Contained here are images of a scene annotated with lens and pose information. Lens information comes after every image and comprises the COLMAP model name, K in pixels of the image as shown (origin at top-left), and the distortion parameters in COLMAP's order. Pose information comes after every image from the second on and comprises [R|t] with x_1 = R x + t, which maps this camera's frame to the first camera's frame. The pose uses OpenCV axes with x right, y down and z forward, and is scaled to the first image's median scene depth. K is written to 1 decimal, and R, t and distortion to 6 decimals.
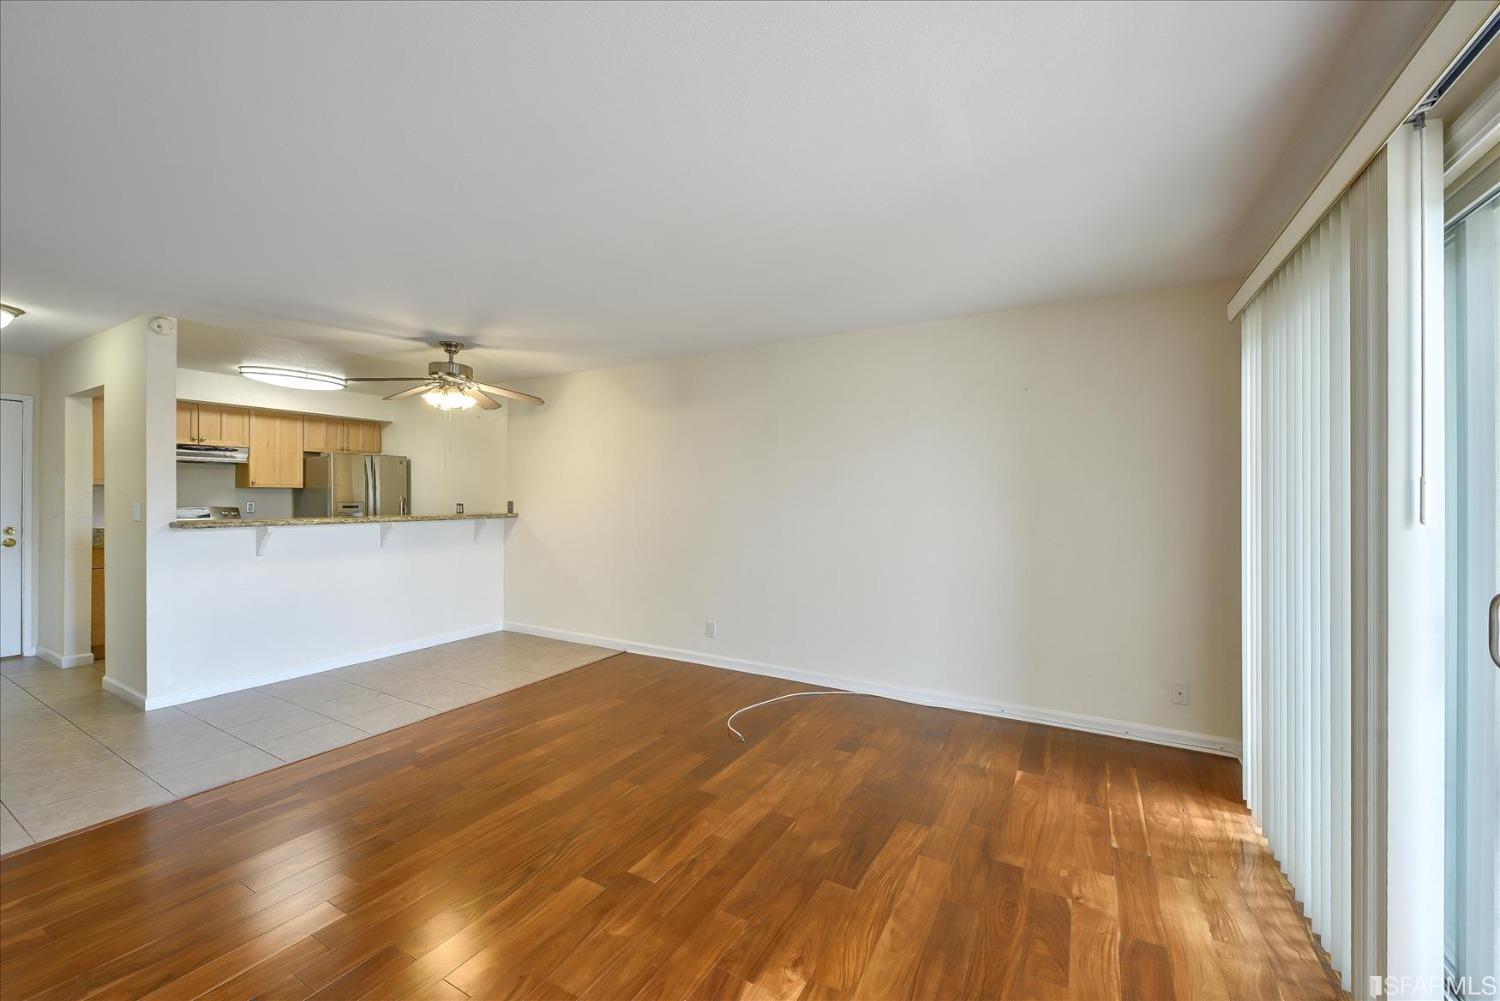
lens RADIAL K [[592.3, 0, 745.3], [0, 592.3, 499.9], [0, 0, 1]] dist [0.012616, -0.002163]
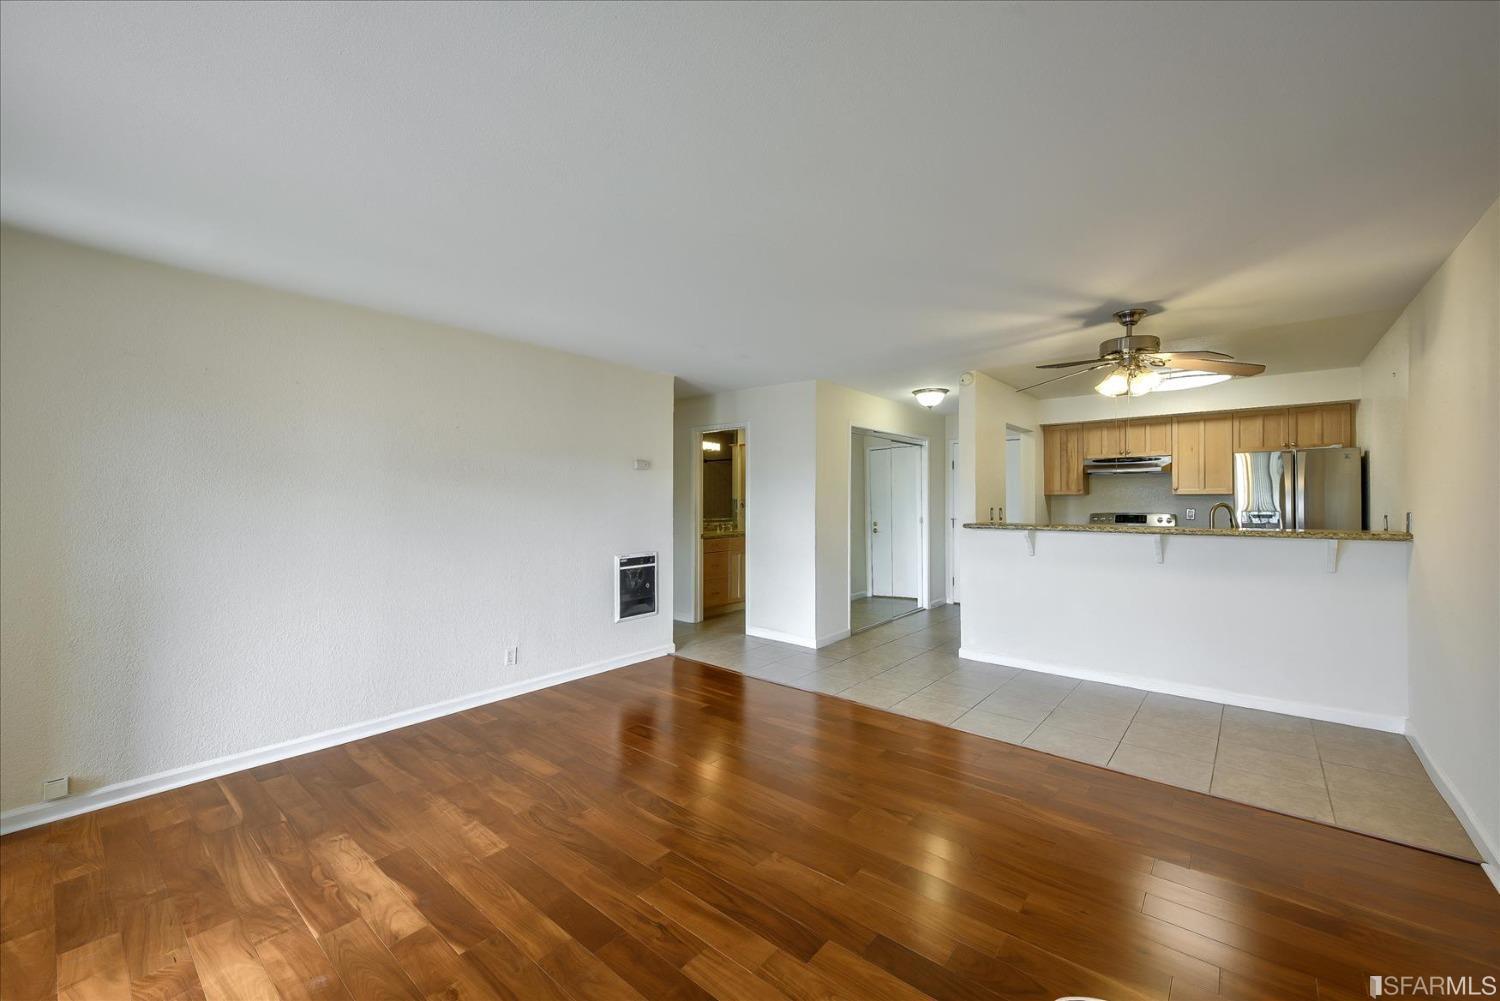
lens RADIAL K [[592.3, 0, 754.1], [0, 592.3, 491.7], [0, 0, 1]] dist [0.012616, -0.002163]
pose [[-0.170123, -0.018663, -0.985246, 0.376573], [-0.005827, 0.999822, -0.017933, -0.004983], [0.985406, 0.002690, -0.170202, 0.637885]]
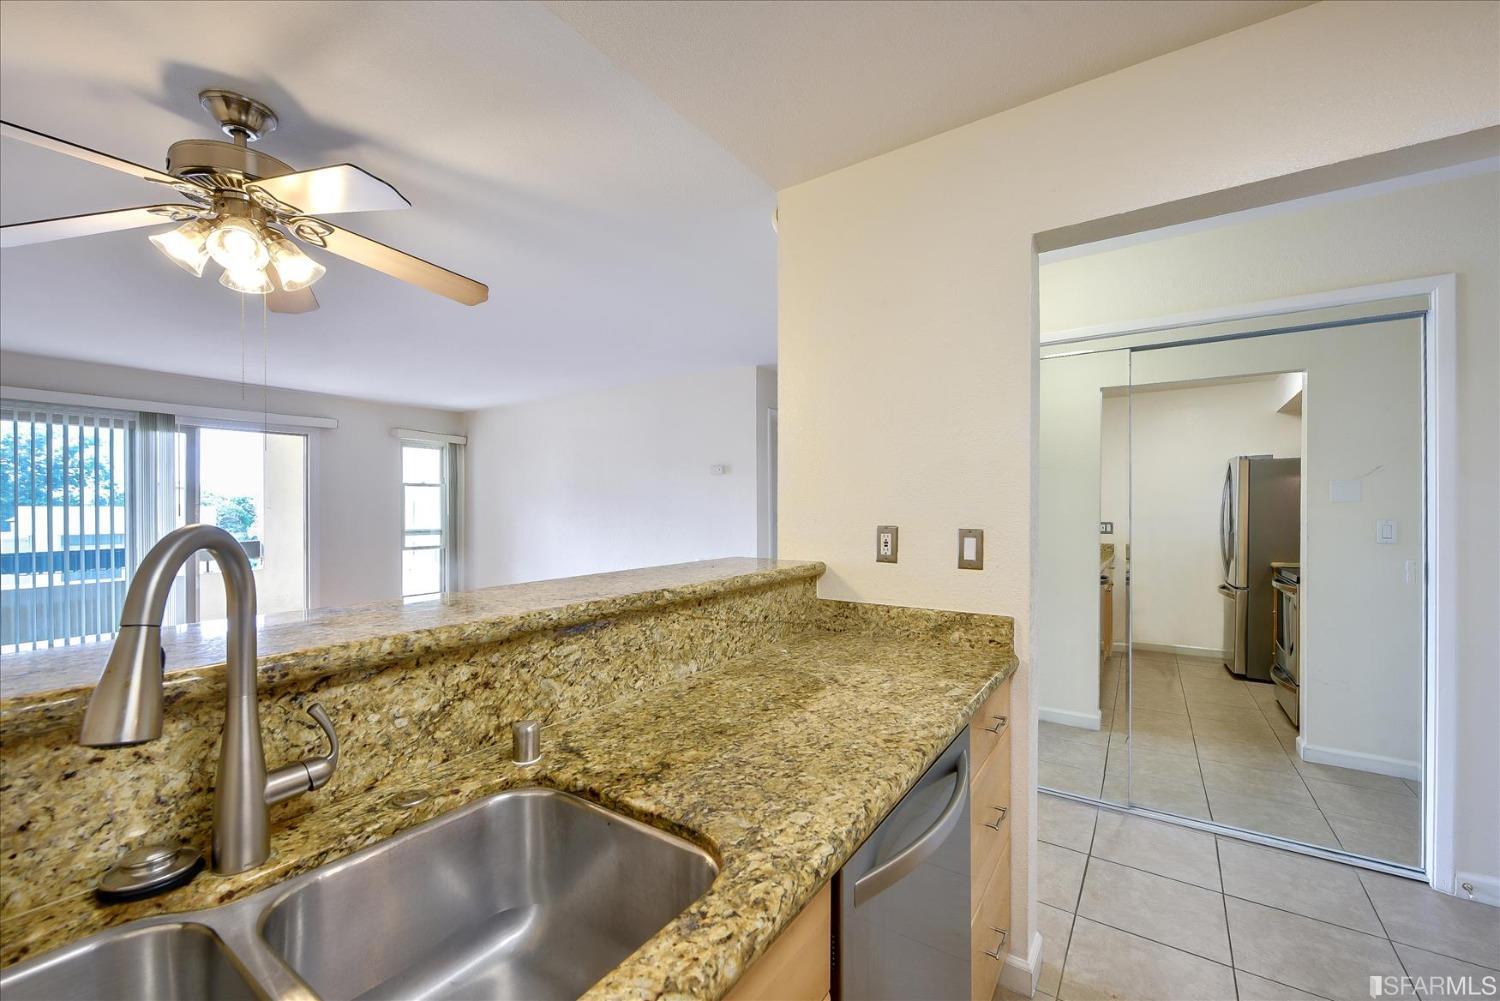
lens RADIAL K [[592.3, 0, 754.5], [0, 592.3, 506.5], [0, 0, 1]] dist [0.012616, -0.002163]
pose [[-0.997361, 0.000038, 0.072605, -0.834803], [0.000497, 0.999980, 0.006310, -0.013409], [-0.072603, 0.006329, -0.997341, 1.339202]]
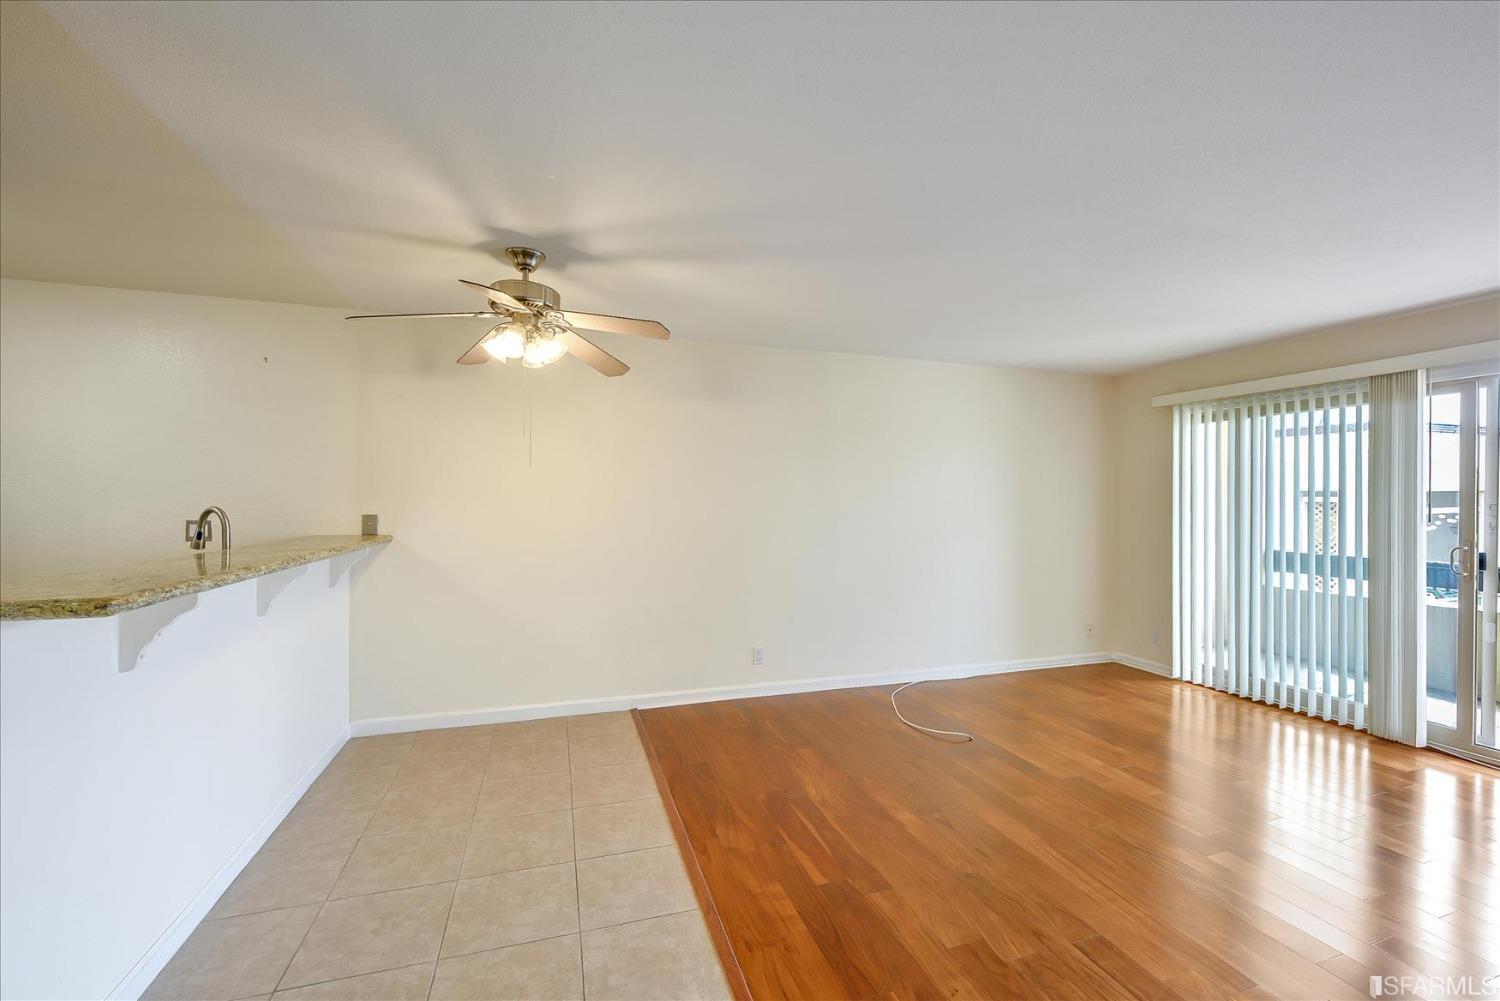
lens RADIAL K [[618.9, 0, 751.5], [0, 618.9, 502.3], [0, 0, 1]] dist [-0.003472, -0.001465]
pose [[0.661856, 0.001559, 0.749630, -0.808654], [0.000027, 0.999998, -0.002104, -0.010780], [-0.749631, 0.001413, 0.661854, 0.417675]]
